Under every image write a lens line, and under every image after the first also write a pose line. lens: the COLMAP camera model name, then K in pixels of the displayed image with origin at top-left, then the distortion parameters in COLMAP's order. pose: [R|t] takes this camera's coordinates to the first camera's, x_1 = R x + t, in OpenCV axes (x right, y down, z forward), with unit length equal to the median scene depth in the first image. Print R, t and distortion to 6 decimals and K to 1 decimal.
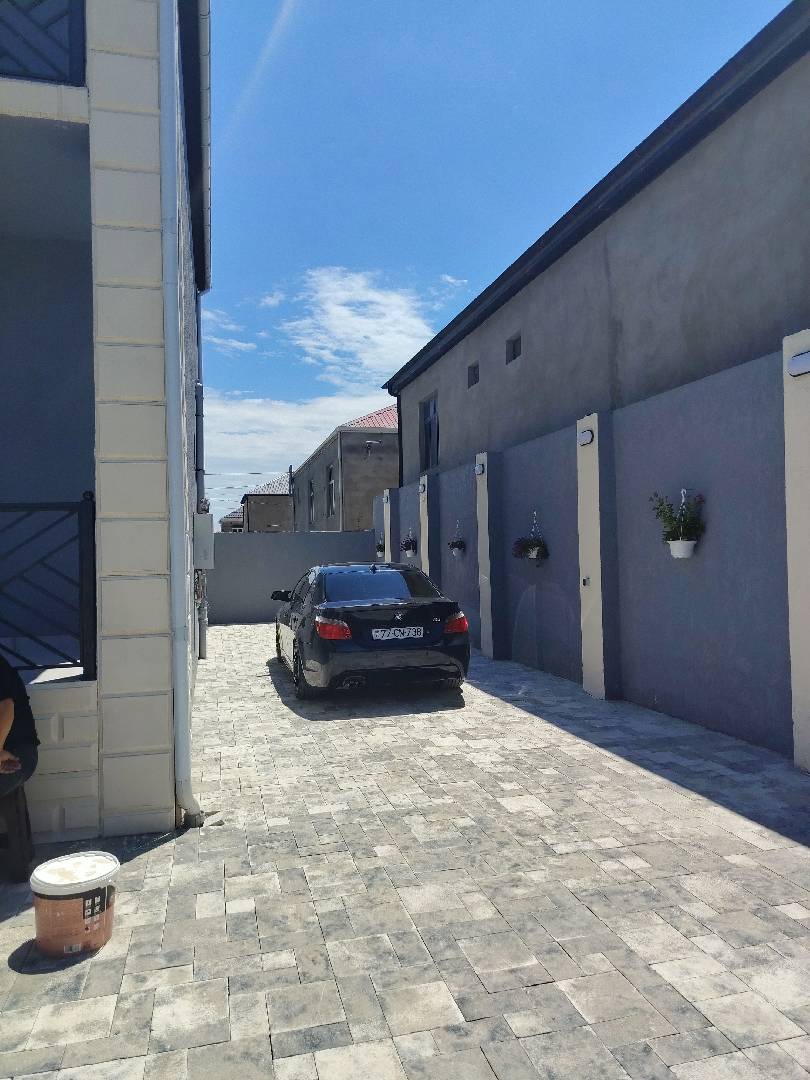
lens RADIAL K [[769.3, 0, 403.6], [0, 769.3, 541.5], [0, 0, 1]] dist [0.022420, -0.022357]
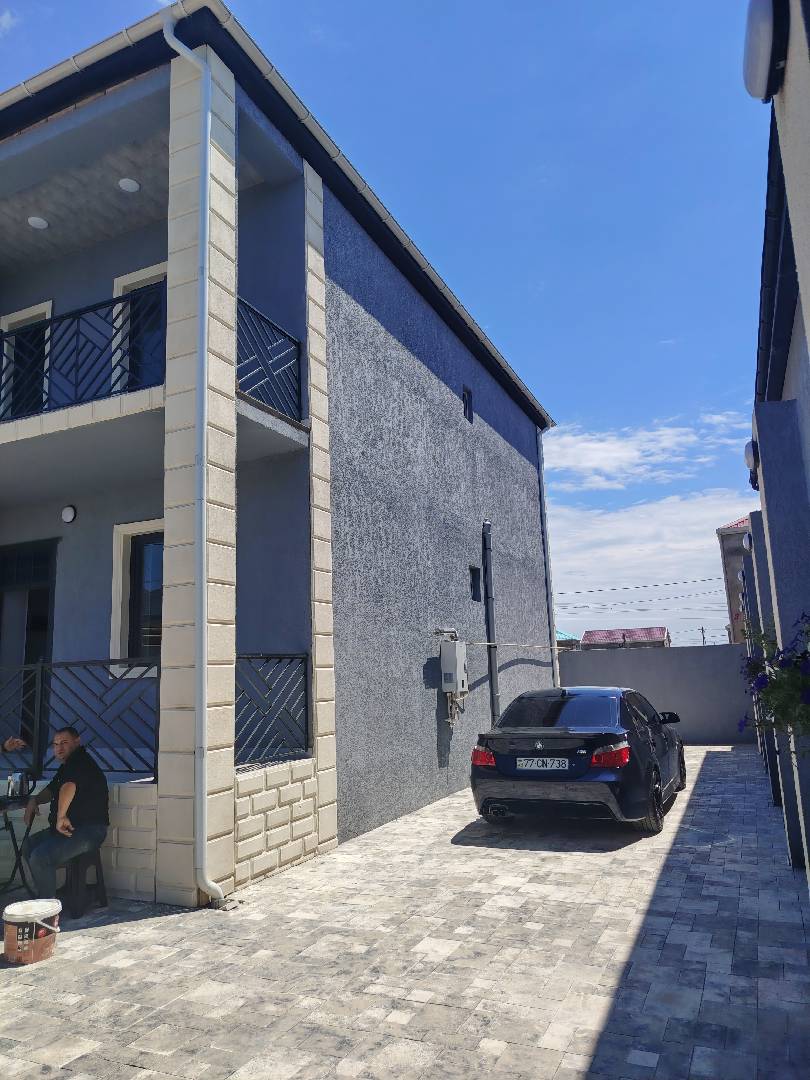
lens RADIAL K [[769.3, 0, 399.7], [0, 769.3, 536.1], [0, 0, 1]] dist [0.022420, -0.022357]
pose [[0.769941, -0.119851, -0.626759, 0.847010], [0.025691, 0.987229, -0.157221, -0.032191], [0.637597, 0.104949, 0.763188, 0.151789]]
